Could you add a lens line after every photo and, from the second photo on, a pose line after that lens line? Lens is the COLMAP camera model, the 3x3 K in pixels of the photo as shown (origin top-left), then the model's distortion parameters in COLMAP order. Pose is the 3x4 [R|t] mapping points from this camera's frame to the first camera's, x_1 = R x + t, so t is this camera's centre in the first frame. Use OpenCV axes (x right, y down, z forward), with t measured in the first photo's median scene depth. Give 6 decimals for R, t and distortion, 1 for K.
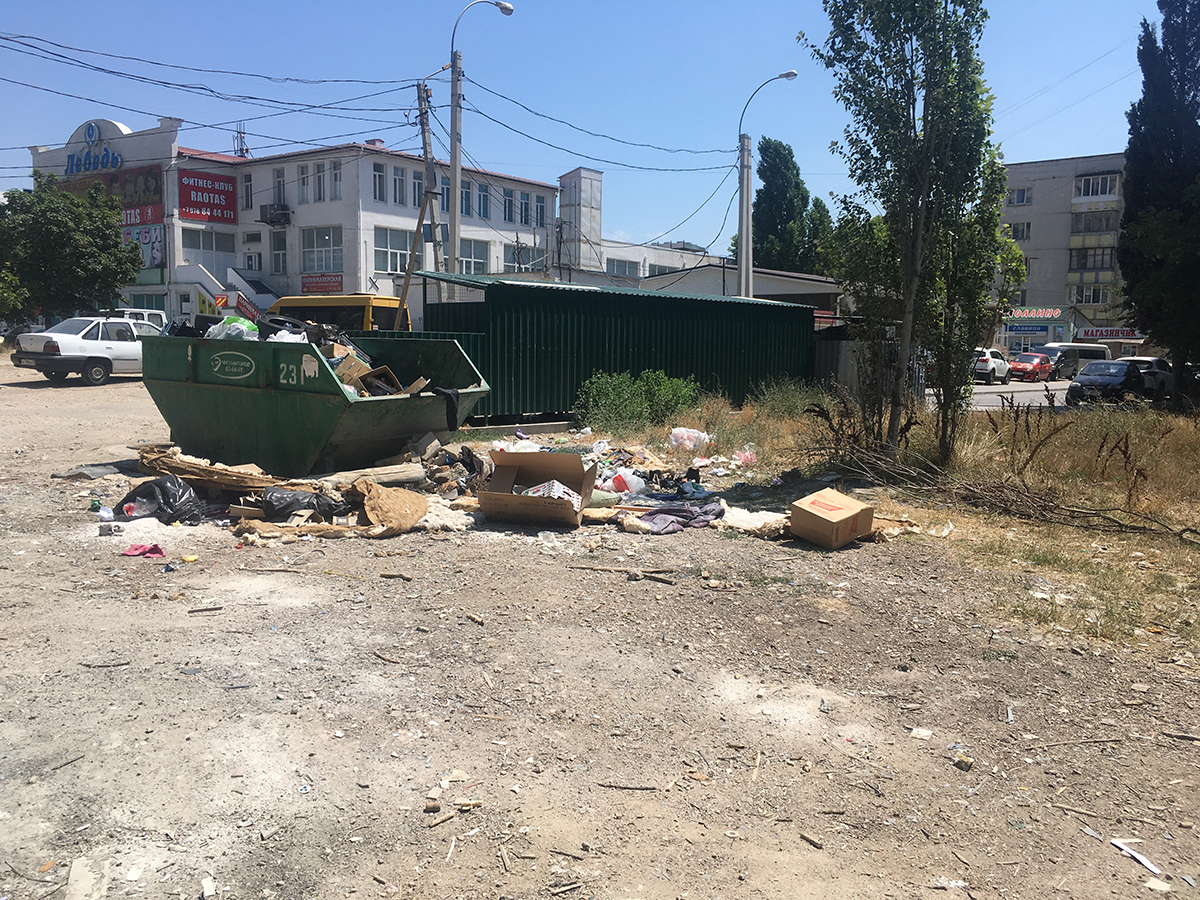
lens RADIAL K [[1030.5, 0, 600.9], [0, 1030.5, 450.3], [0, 0, 1]] dist [0.002805, 0.000623]
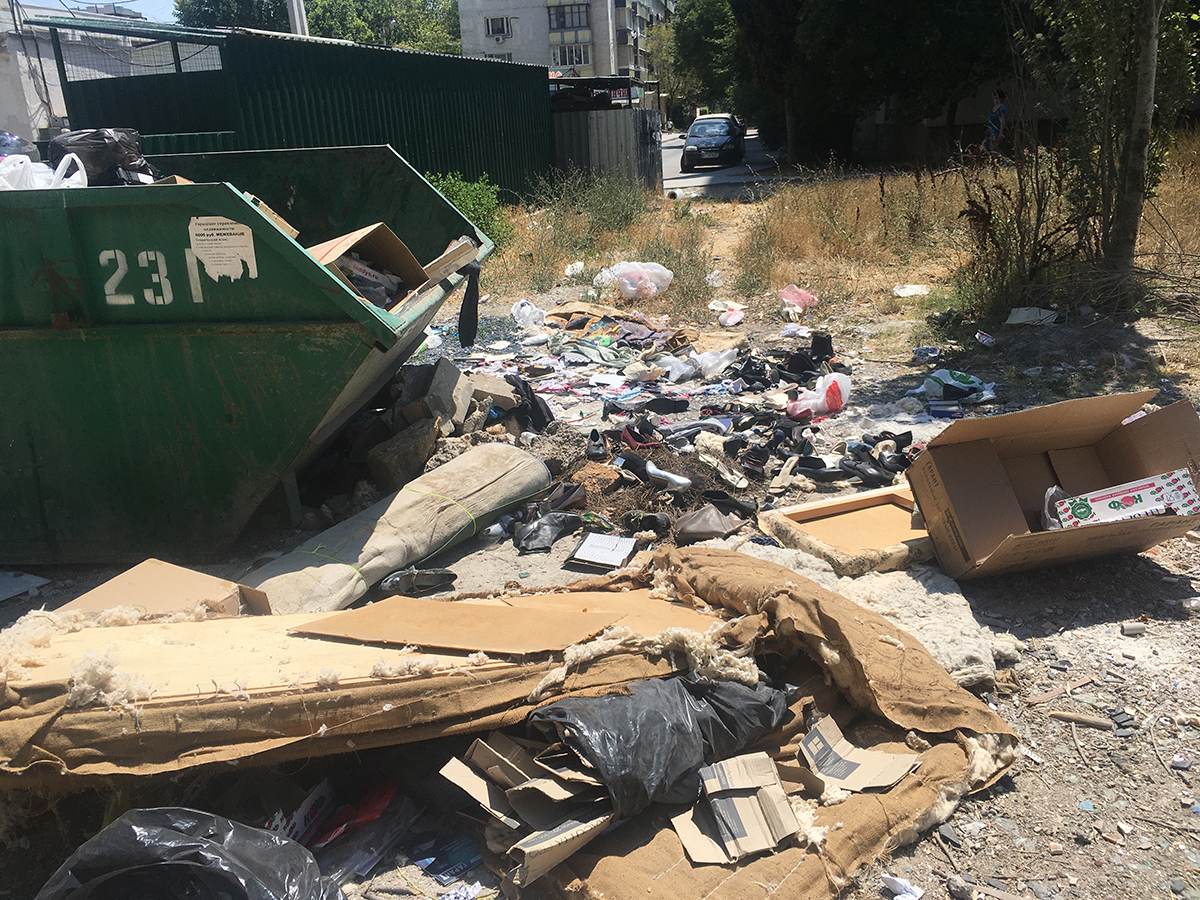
lens RADIAL K [[1030.5, 0, 600.4], [0, 1030.5, 450.5], [0, 0, 1]] dist [0.002805, 0.000623]
pose [[0.850505, -0.216384, 0.479394, -0.346656], [0.114408, 0.965740, 0.232931, -0.080245], [-0.513372, -0.143263, 0.846123, 0.604717]]
